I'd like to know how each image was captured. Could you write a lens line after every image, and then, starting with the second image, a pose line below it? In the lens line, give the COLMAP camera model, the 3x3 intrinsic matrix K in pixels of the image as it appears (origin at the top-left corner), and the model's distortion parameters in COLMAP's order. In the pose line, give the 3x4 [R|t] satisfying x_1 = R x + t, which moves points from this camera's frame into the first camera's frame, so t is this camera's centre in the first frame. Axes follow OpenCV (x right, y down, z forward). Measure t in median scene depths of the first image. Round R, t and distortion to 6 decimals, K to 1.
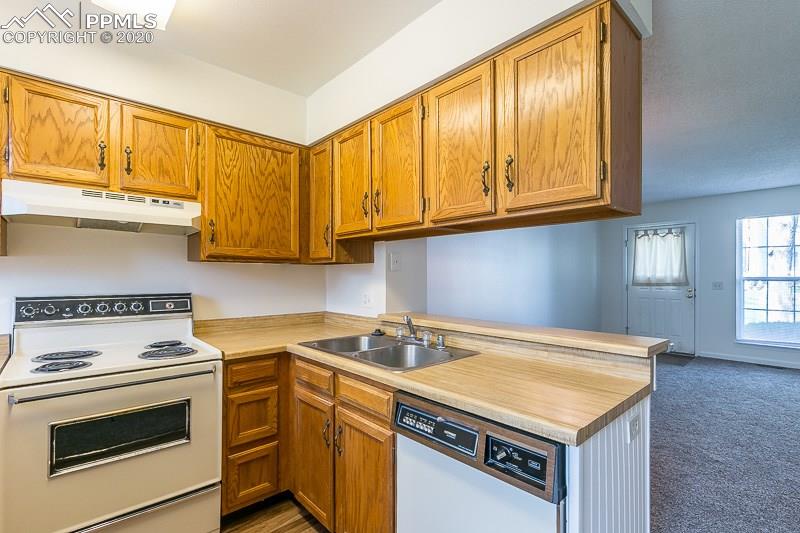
lens RADIAL K [[373.4, 0, 394.0], [0, 373.4, 277.8], [0, 0, 1]] dist [0.001069, -0.000294]
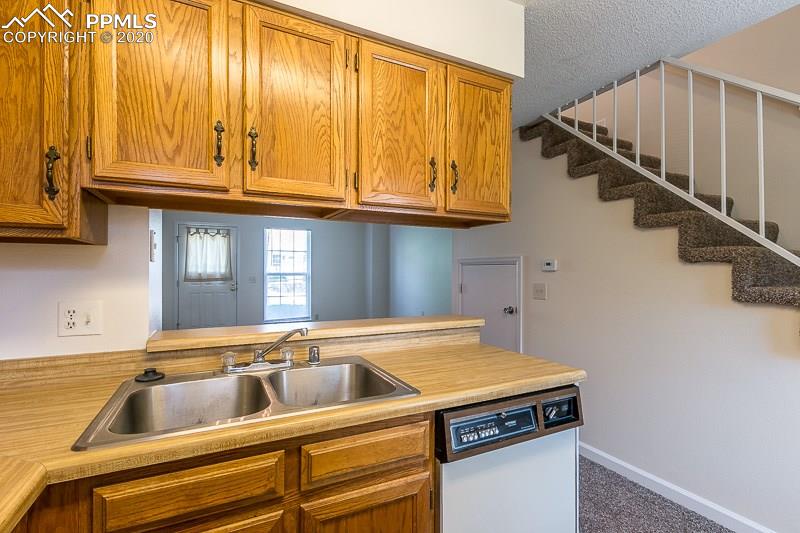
lens RADIAL K [[367.6, 0, 393.7], [0, 367.6, 269.7], [0, 0, 1]] dist [0.000164, -0.000065]
pose [[0.269047, 0.007238, 0.963100, -0.537056], [0.003959, 0.999955, -0.008621, 0.000697], [-0.963119, 0.006132, 0.269007, 0.605185]]
